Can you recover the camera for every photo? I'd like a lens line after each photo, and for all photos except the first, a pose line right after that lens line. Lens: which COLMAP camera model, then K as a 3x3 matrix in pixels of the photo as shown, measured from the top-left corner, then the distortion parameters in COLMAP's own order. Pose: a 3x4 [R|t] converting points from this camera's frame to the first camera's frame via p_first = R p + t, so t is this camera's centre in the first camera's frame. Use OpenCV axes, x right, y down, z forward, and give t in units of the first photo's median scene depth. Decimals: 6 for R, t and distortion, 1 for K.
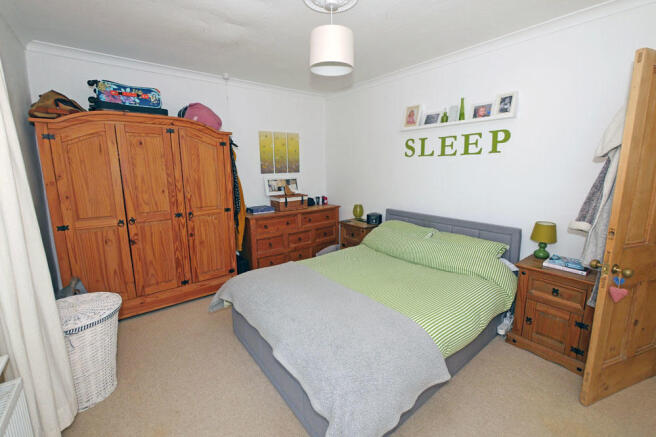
lens RADIAL K [[278.3, 0, 328.3], [0, 278.3, 215.0], [0, 0, 1]] dist [-0.000416, 0.000132]
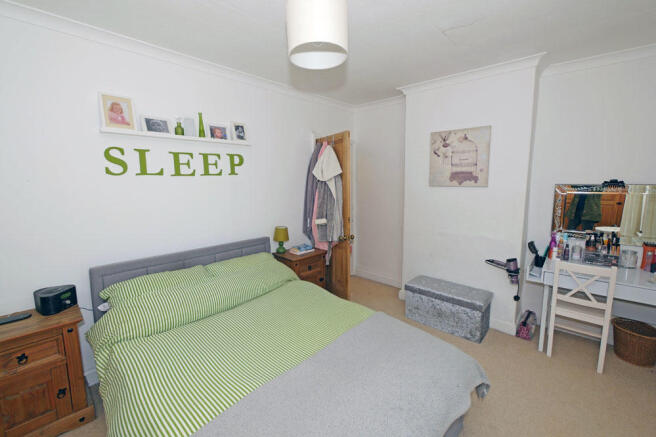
lens RADIAL K [[278.3, 0, 329.0], [0, 278.3, 218.1], [0, 0, 1]] dist [-0.000416, 0.000132]
pose [[-0.158416, -0.105161, 0.981756, -0.470691], [0.201792, 0.969877, 0.136450, -0.122084], [-0.966532, 0.219726, -0.132423, 0.745418]]
